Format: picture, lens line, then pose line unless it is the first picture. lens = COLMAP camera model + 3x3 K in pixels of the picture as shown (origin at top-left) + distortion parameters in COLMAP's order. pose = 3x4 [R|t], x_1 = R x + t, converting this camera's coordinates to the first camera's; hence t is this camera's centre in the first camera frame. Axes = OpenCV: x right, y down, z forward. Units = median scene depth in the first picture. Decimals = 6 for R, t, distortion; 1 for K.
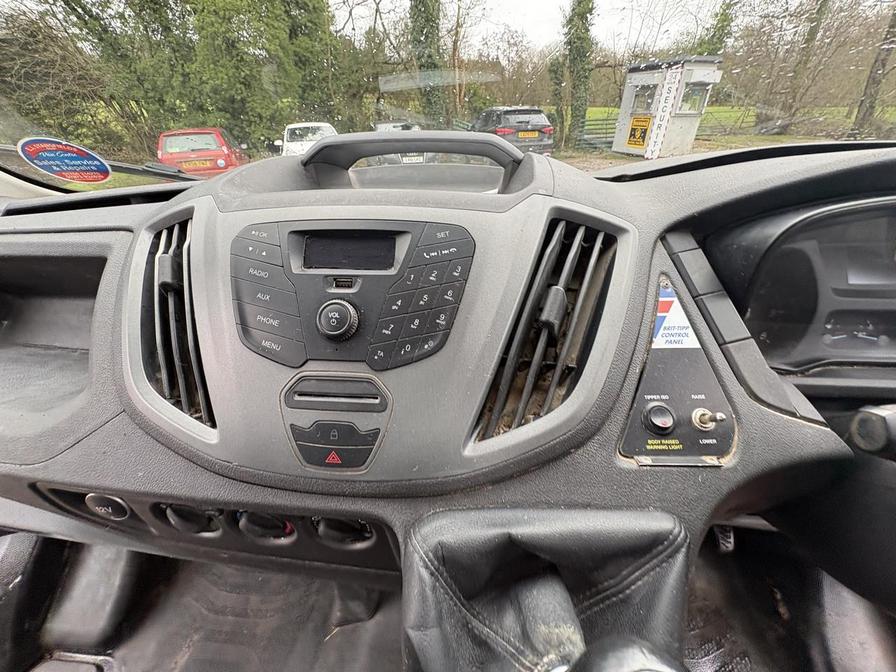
lens RADIAL K [[356.0, 0, 449.2], [0, 356.0, 335.8], [0, 0, 1]] dist [0.001332, 0.000205]
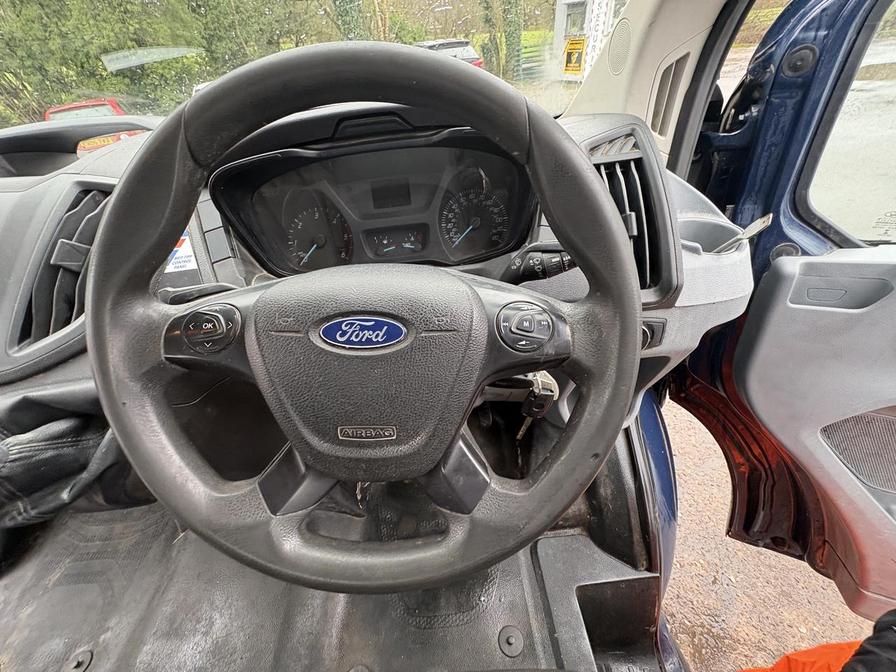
lens RADIAL K [[356.0, 0, 448.7], [0, 356.0, 334.0], [0, 0, 1]] dist [0.001332, 0.000205]
pose [[0.988147, -0.142217, 0.057800, 0.591091], [0.134534, 0.983597, 0.120157, 0.097191], [-0.073940, -0.110956, 0.991071, -0.217514]]
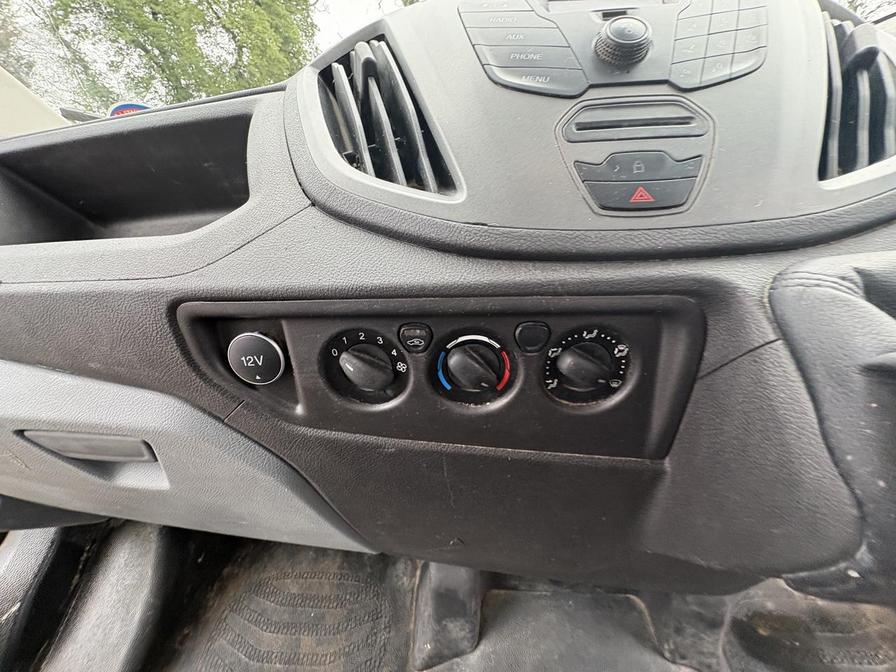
lens RADIAL K [[356.0, 0, 447.5], [0, 356.0, 332.1], [0, 0, 1]] dist [0.001332, 0.000205]
pose [[0.999527, -0.027310, 0.014158, -0.237251], [0.029495, 0.981552, -0.188909, 0.237301], [-0.008738, 0.189237, 0.981892, 0.108663]]
